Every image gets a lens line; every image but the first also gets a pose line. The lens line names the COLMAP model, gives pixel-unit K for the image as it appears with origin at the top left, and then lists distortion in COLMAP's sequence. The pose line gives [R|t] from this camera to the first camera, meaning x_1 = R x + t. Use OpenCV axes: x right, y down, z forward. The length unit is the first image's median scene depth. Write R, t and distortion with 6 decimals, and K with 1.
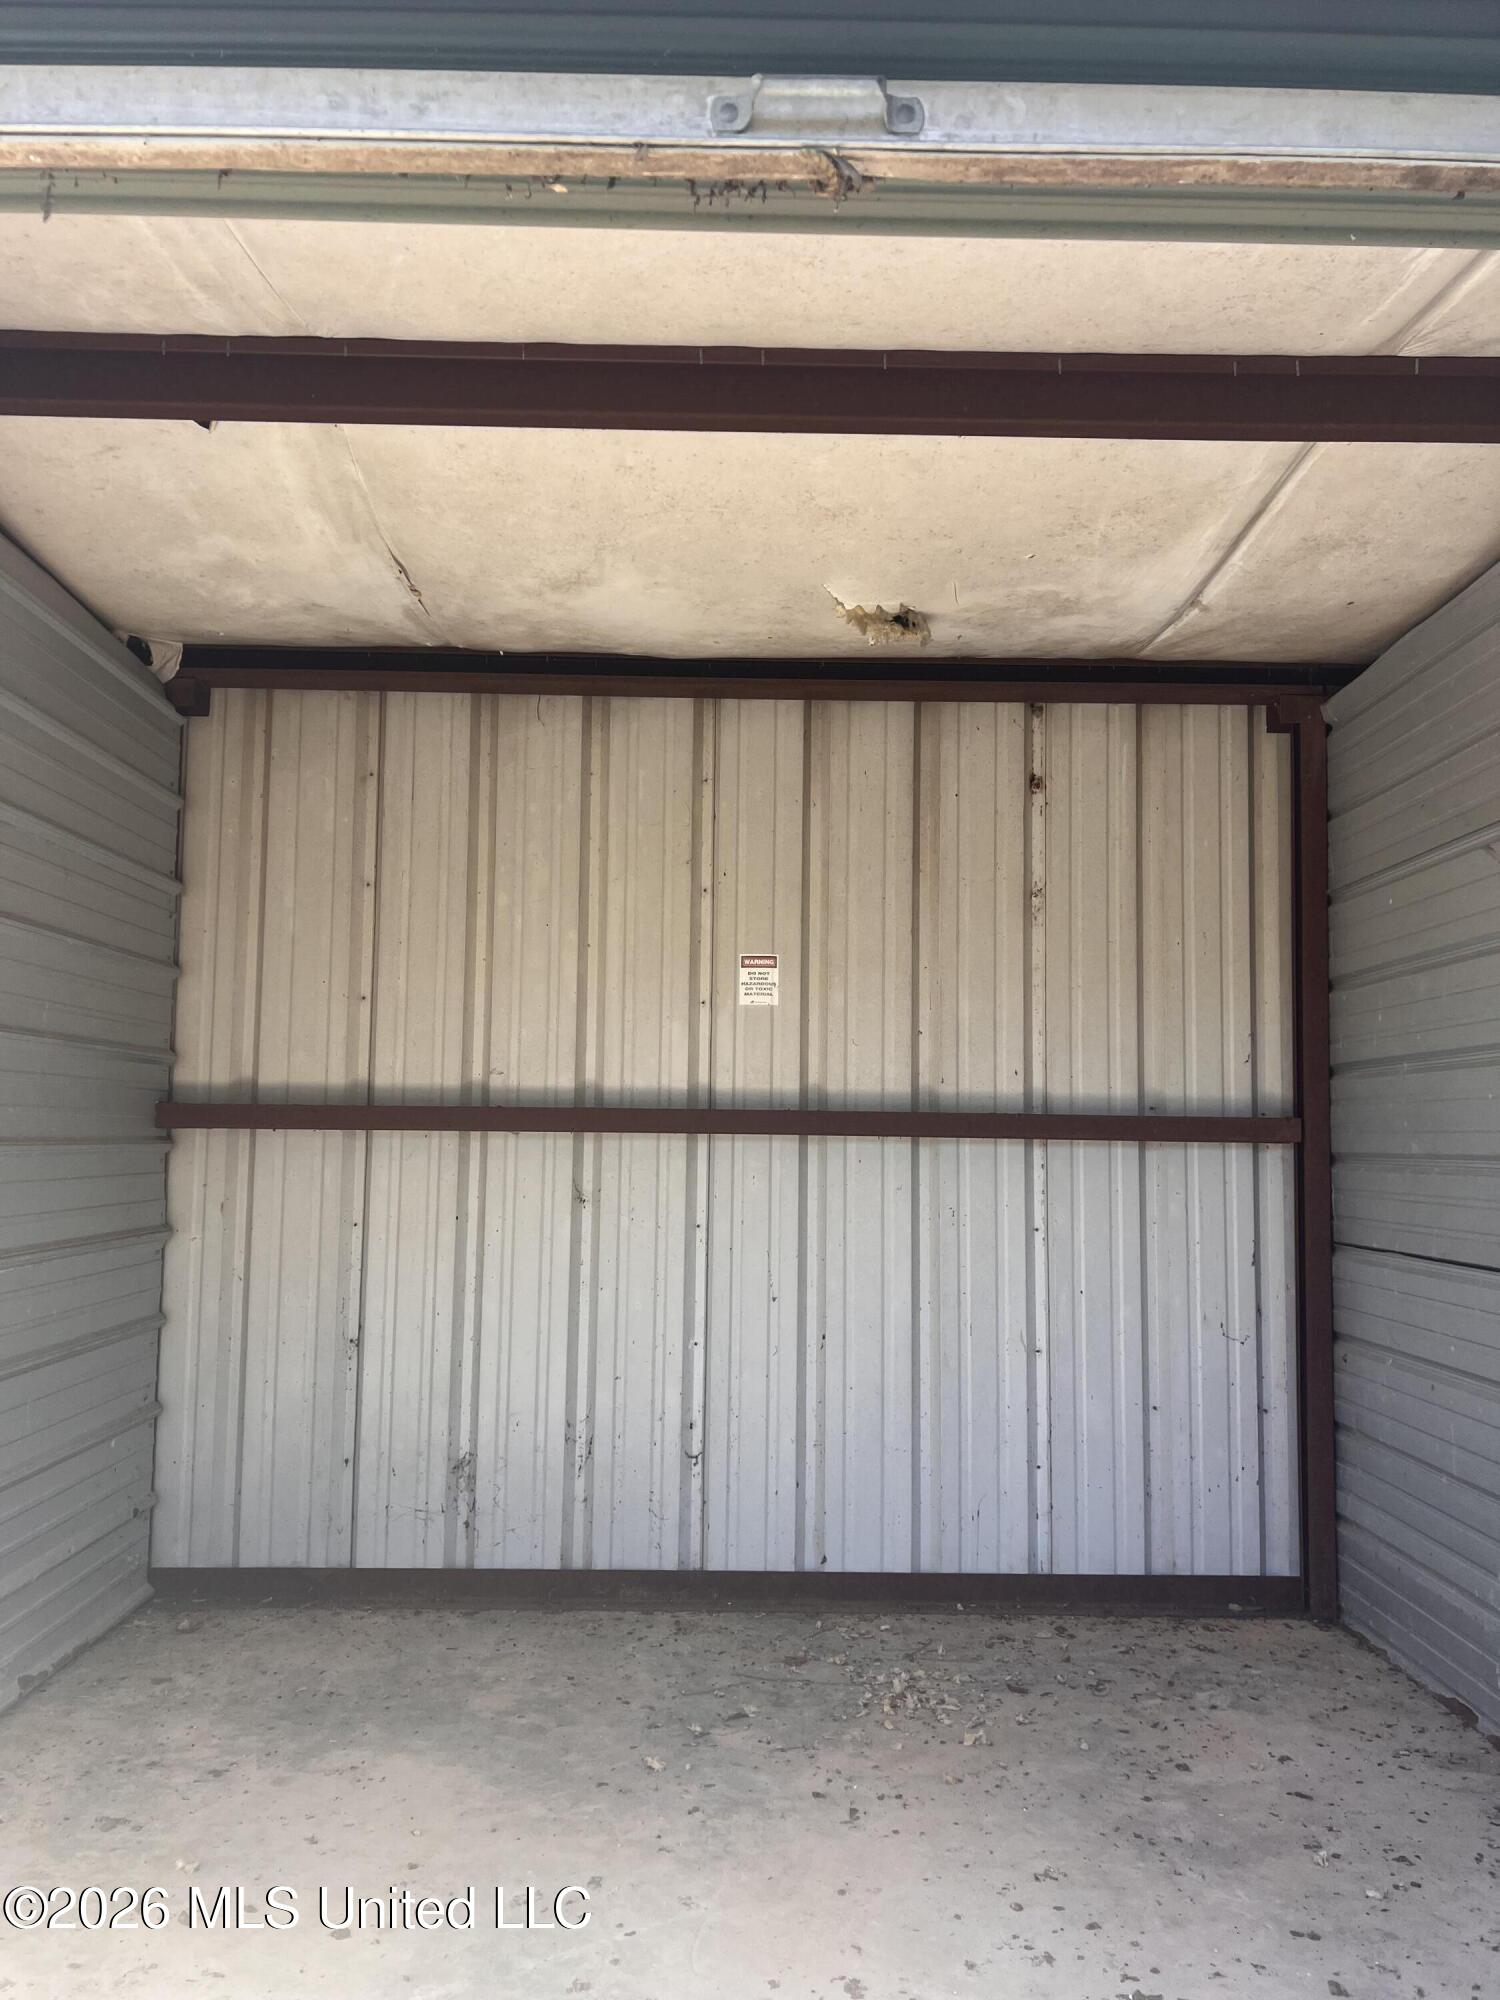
lens RADIAL K [[1513.5, 0, 760.3], [0, 1513.5, 1007.7], [0, 0, 1]] dist [0.063246, -0.071196]
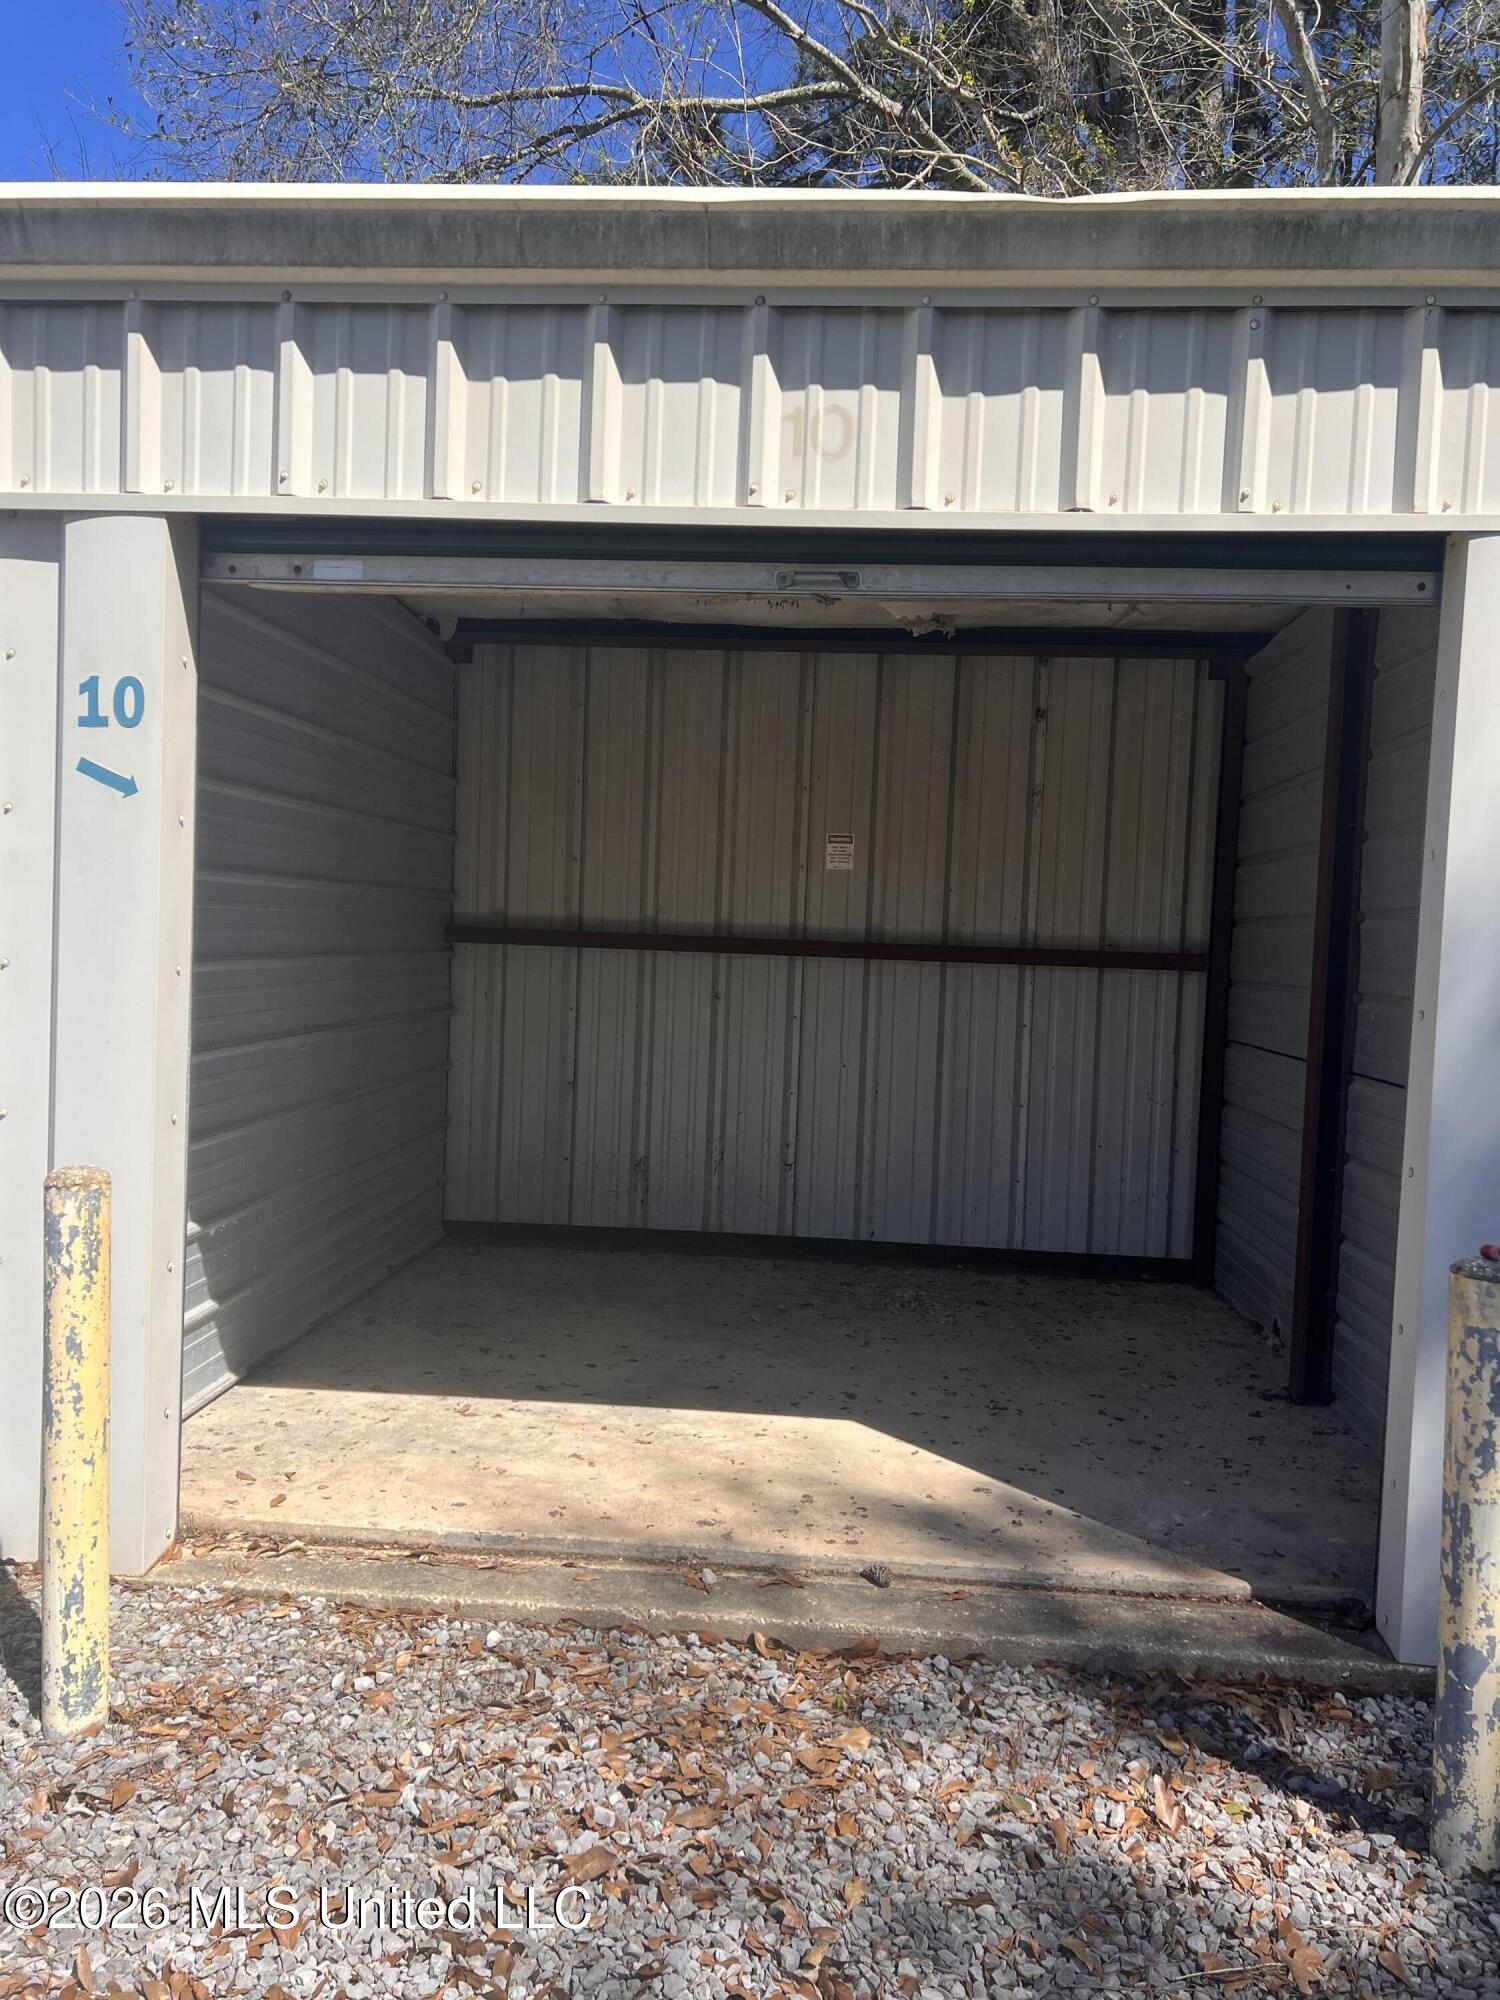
lens RADIAL K [[1513.5, 0, 753.7], [0, 1513.5, 1016.5], [0, 0, 1]] dist [0.063246, -0.071196]
pose [[0.995368, 0.029976, -0.091347, 0.055056], [-0.017167, 0.990297, 0.137905, -0.061802], [0.094594, -0.135698, 0.986224, -0.479788]]
